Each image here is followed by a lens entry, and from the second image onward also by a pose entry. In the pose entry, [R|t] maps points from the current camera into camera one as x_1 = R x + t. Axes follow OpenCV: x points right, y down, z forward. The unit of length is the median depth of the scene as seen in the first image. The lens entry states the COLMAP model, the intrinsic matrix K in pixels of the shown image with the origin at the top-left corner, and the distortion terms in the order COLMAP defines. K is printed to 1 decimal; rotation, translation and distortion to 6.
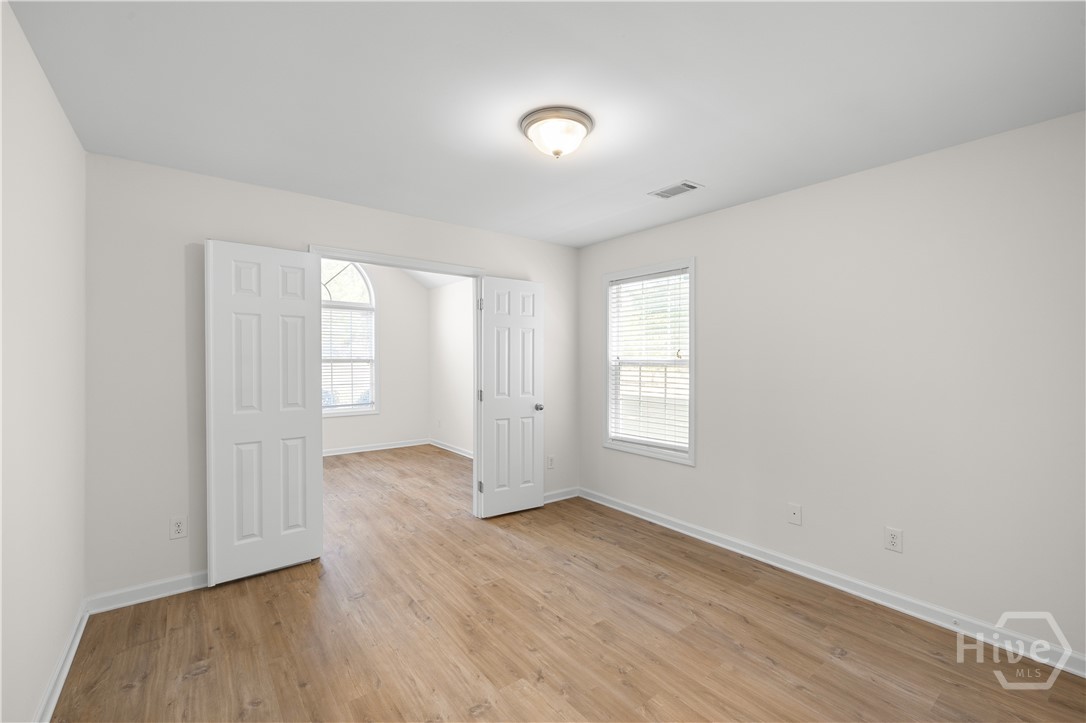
lens RADIAL K [[455.0, 0, 548.8], [0, 455.0, 367.4], [0, 0, 1]] dist [0.000784, -0.000158]
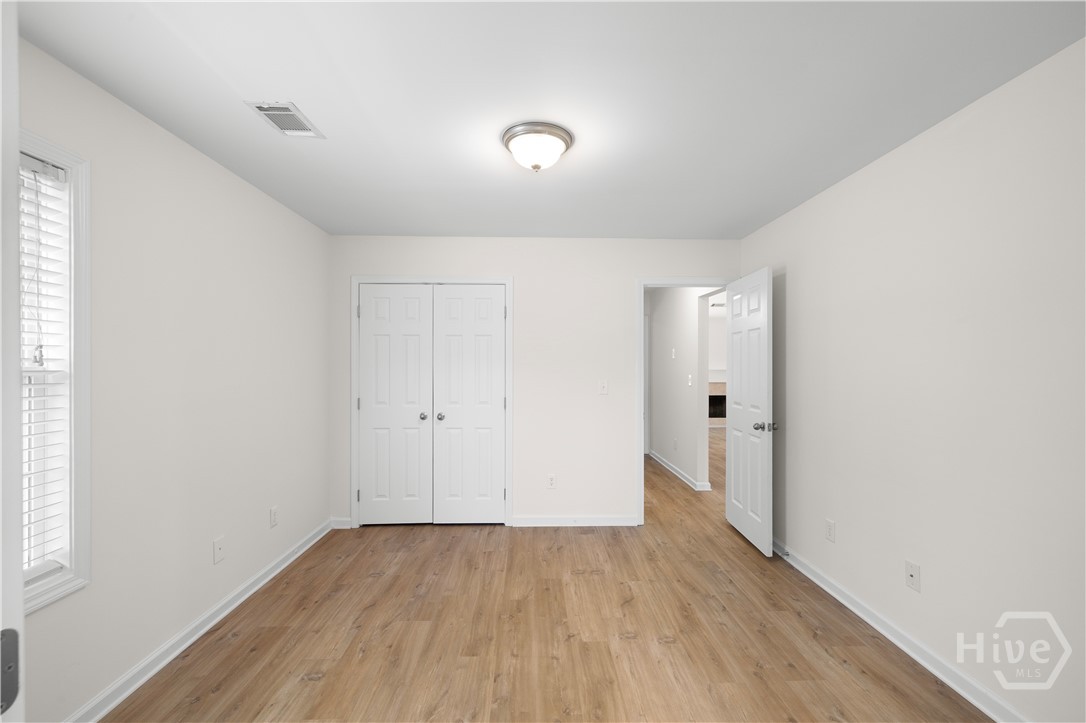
lens RADIAL K [[455.0, 0, 542.4], [0, 455.0, 363.4], [0, 0, 1]] dist [0.000784, -0.000158]
pose [[-0.797661, -0.004261, 0.603092, -0.597222], [0.009337, 0.999768, 0.019412, -0.044139], [-0.603034, 0.021116, -0.797436, 1.756994]]
